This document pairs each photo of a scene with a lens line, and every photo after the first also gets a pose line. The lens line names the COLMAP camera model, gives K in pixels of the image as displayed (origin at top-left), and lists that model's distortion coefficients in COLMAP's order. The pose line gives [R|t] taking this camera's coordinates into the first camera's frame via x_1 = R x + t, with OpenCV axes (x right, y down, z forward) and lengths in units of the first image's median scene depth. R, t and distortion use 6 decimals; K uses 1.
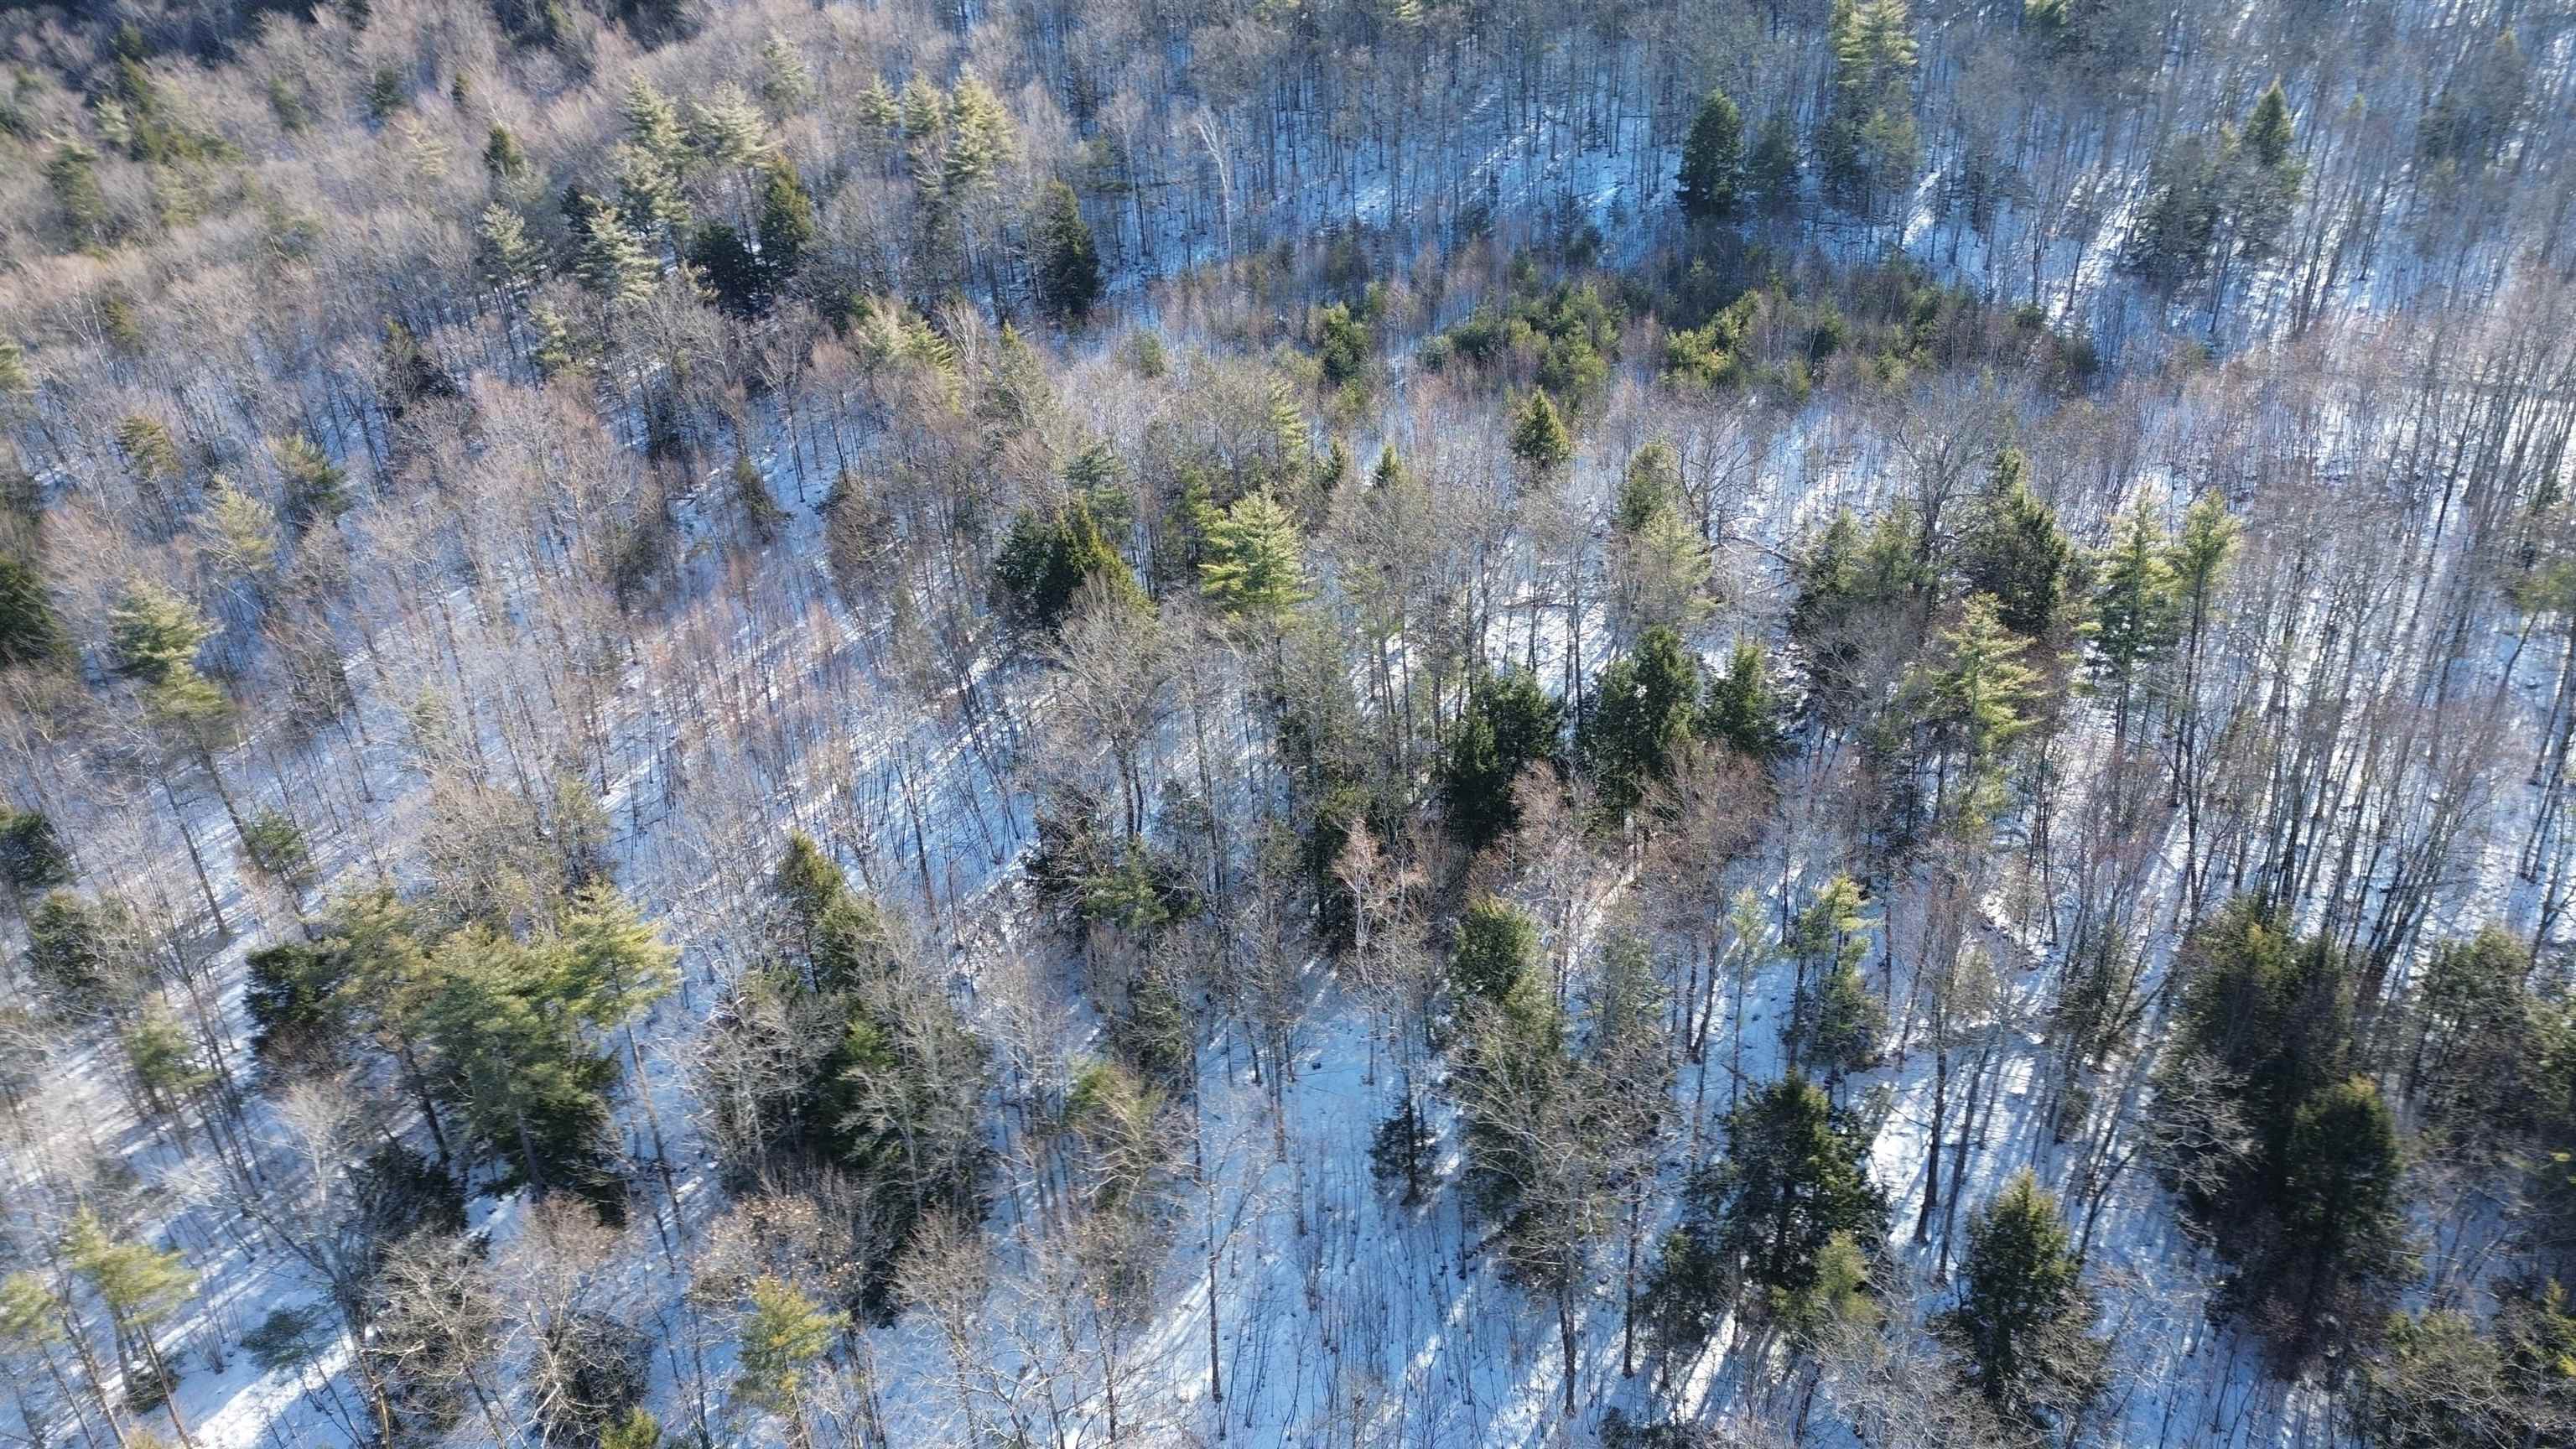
lens RADIAL K [[1812.4, 0, 1302.7], [0, 1812.4, 710.8], [0, 0, 1]] dist [0.092192, -0.093812]
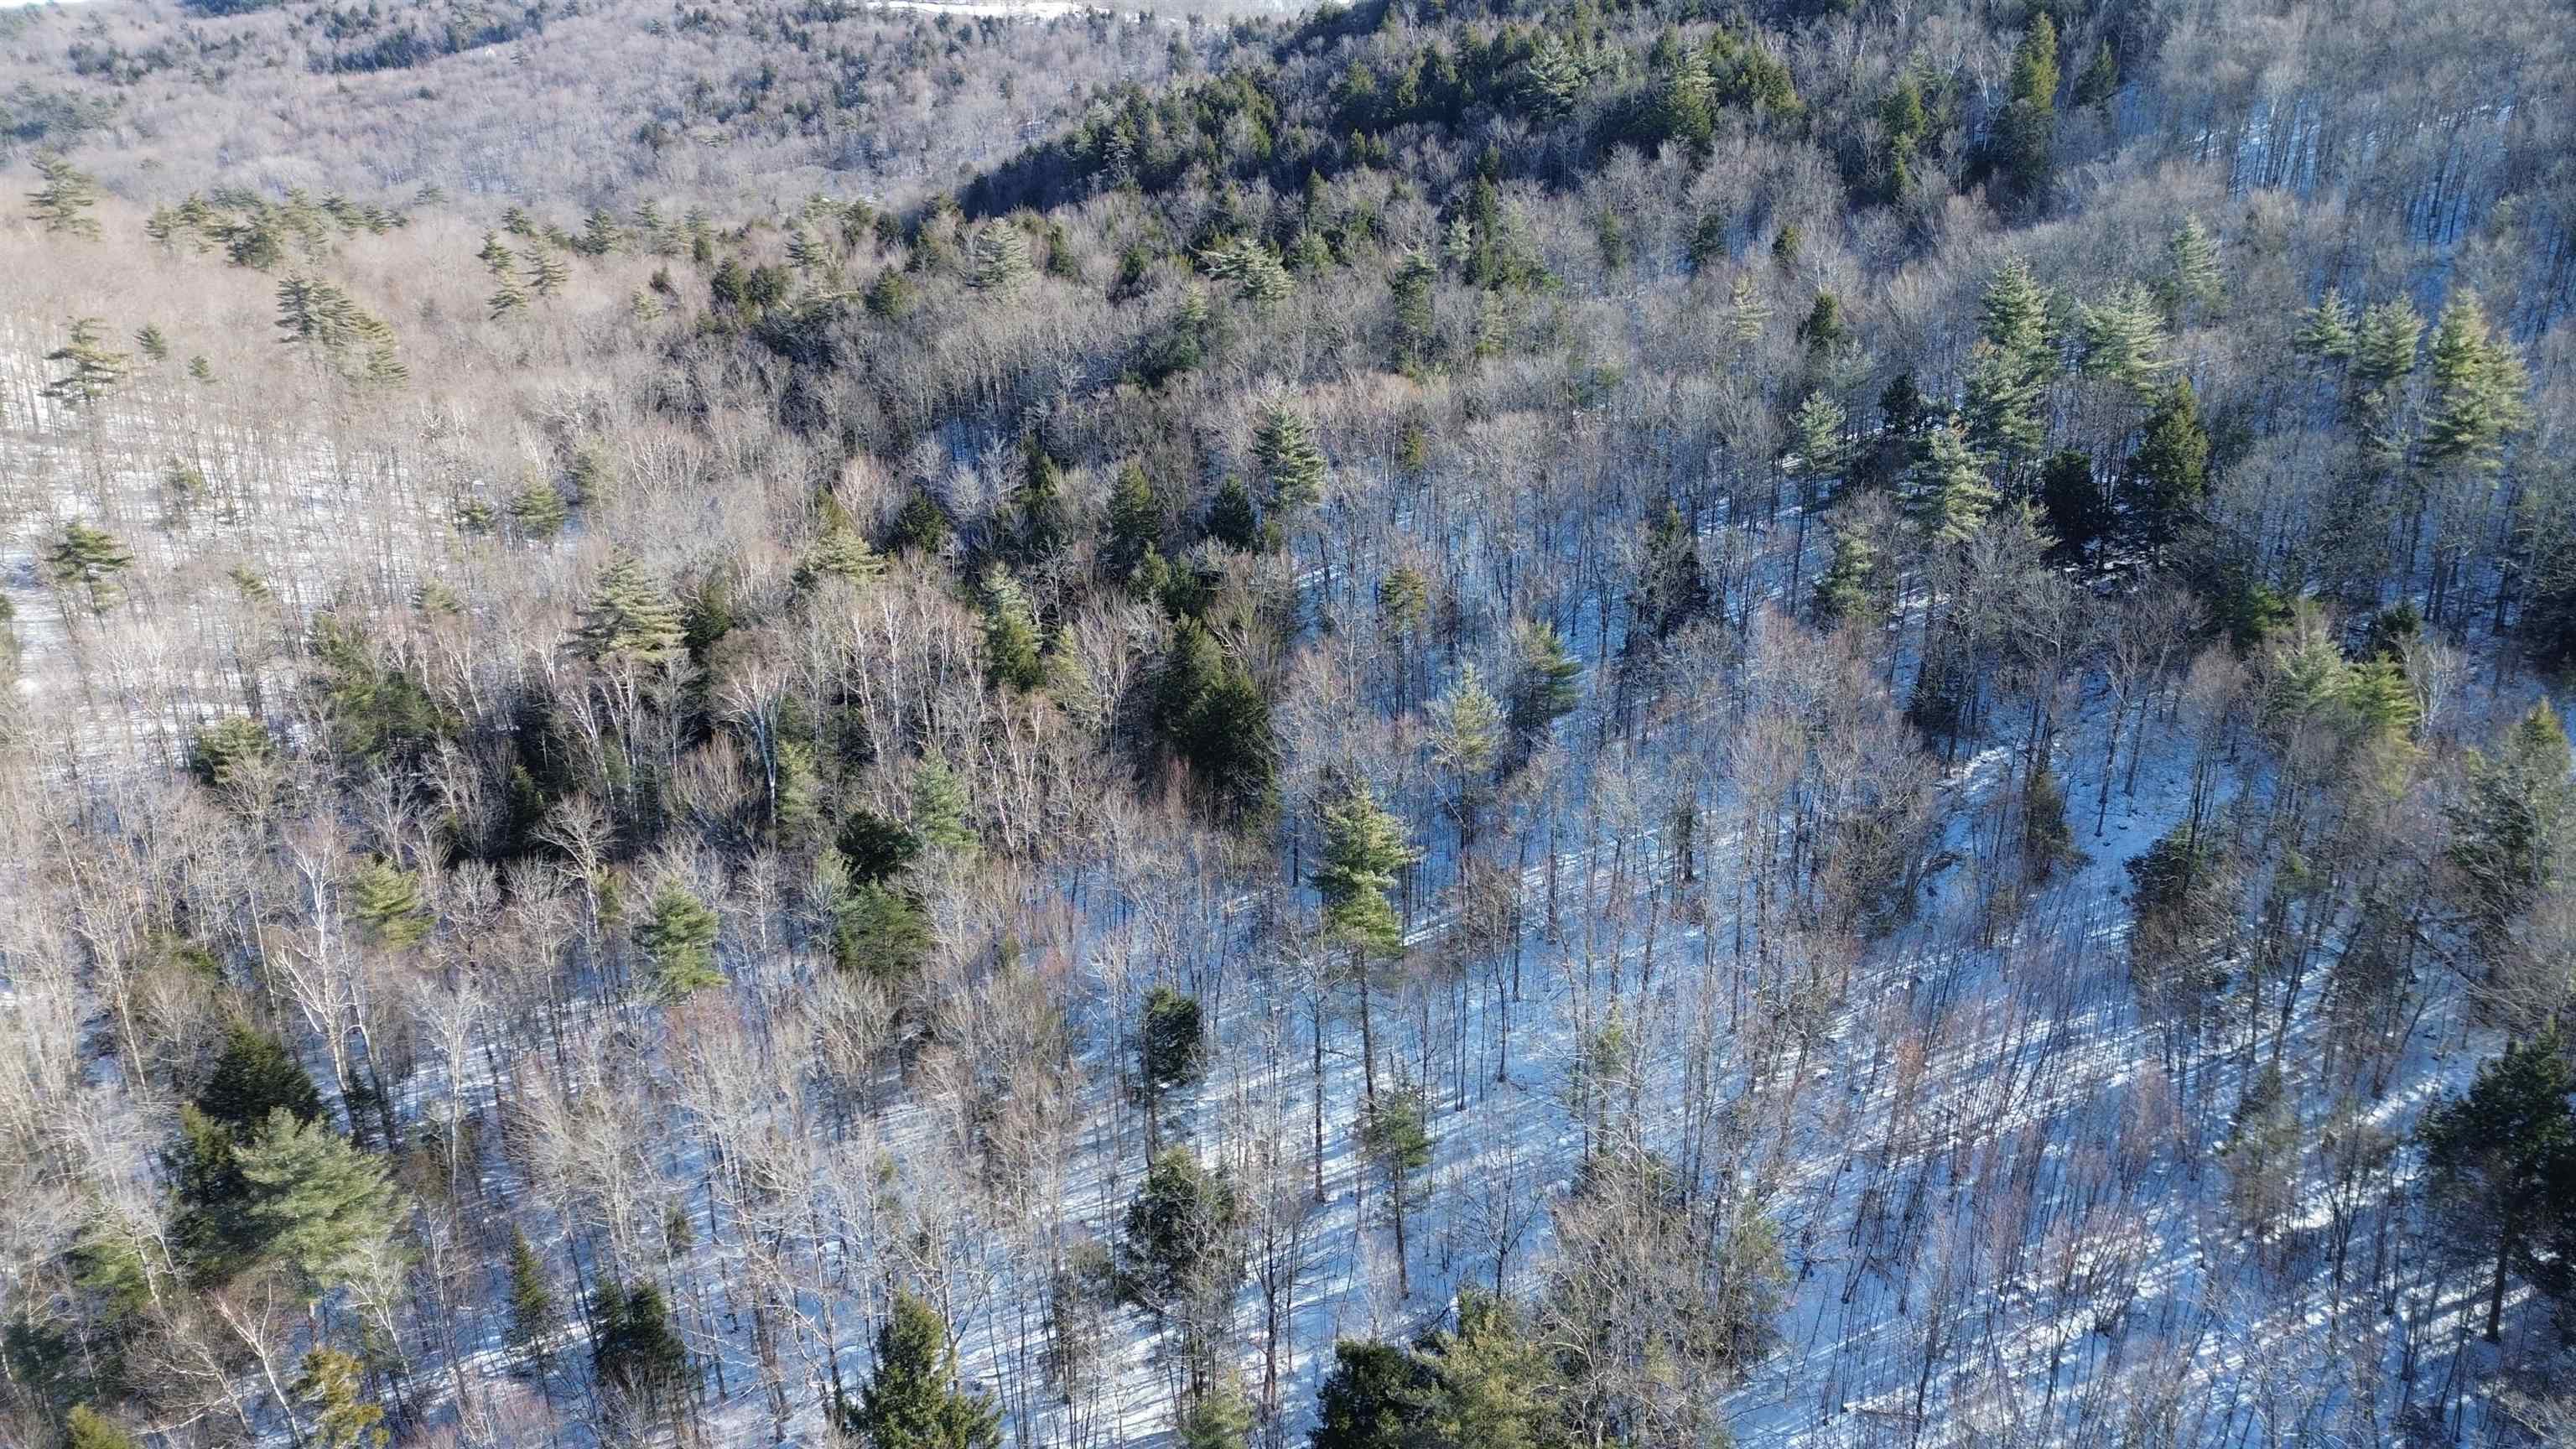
lens RADIAL K [[1824.1, 0, 1288.0], [0, 1824.1, 724.5], [0, 0, 1]] dist [0.086331, -0.068391]
pose [[0.804384, 0.258227, -0.535056, -0.195625], [-0.293531, 0.955741, 0.019972, -0.100621], [0.516532, 0.140991, 0.844580, 0.240942]]
